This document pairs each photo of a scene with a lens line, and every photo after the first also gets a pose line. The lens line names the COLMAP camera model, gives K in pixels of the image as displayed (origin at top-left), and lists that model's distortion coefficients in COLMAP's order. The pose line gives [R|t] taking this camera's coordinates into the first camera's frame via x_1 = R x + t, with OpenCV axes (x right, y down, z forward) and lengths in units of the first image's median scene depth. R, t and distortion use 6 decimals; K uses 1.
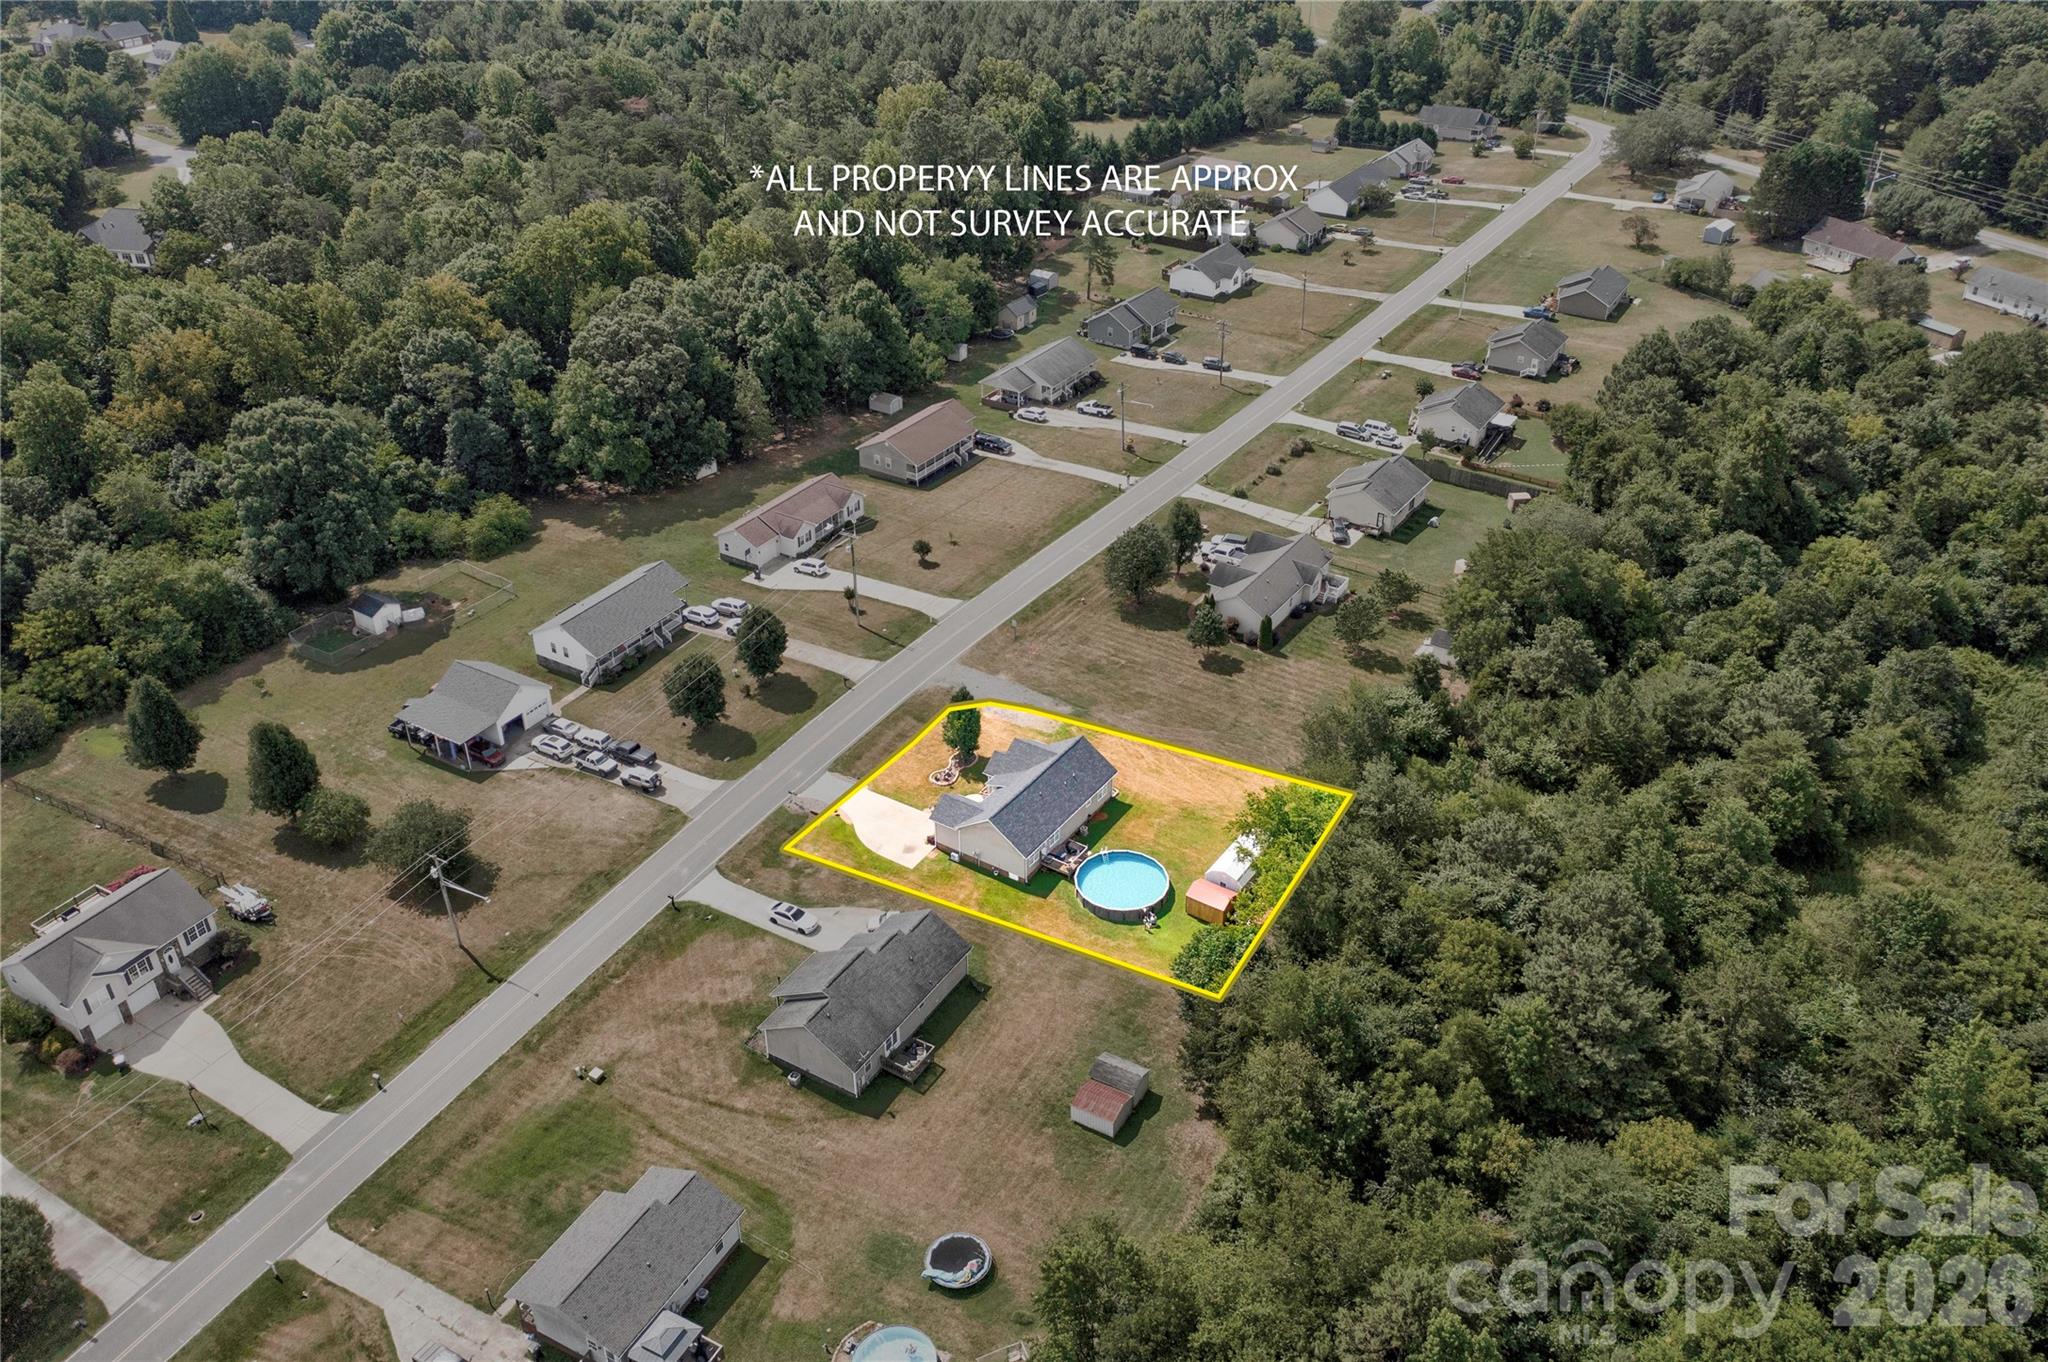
lens RADIAL K [[1594.4, 0, 1024.0], [0, 1594.4, 681.0], [0, 0, 1]] dist [-0.012838, 0.037643]
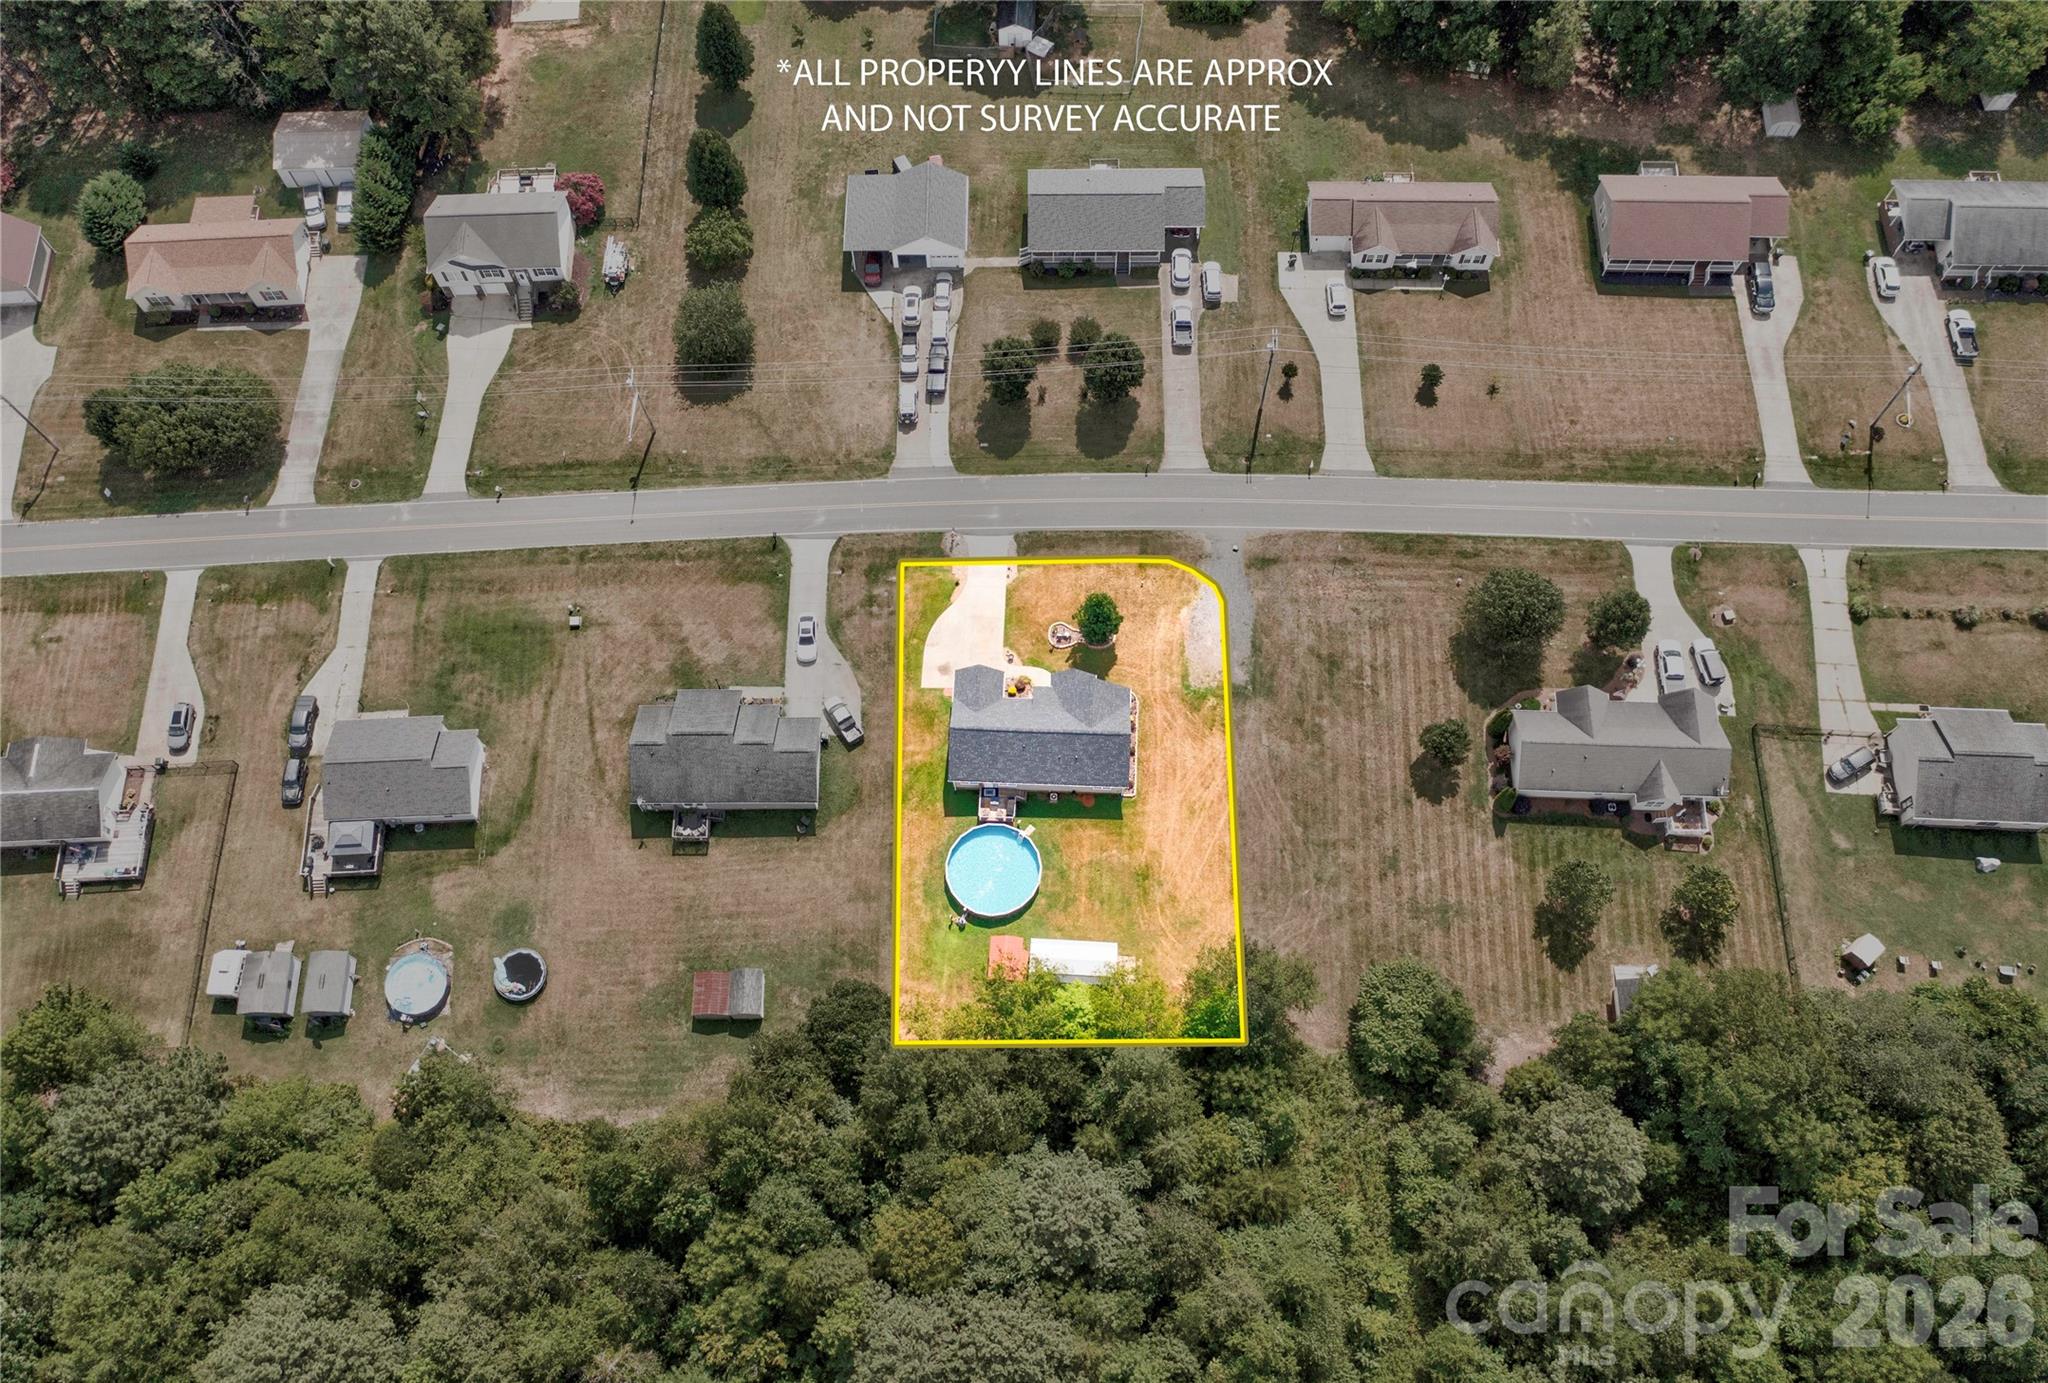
lens RADIAL K [[1620.9, 0, 1024.0], [0, 1620.9, 691.5], [0, 0, 1]] dist [0.005017, 0.001986]
pose [[0.513479, 0.787531, -0.340785, 0.309286], [-0.446531, 0.584357, 0.677597, -0.594309], [0.732768, -0.195761, 0.651712, 0.362825]]
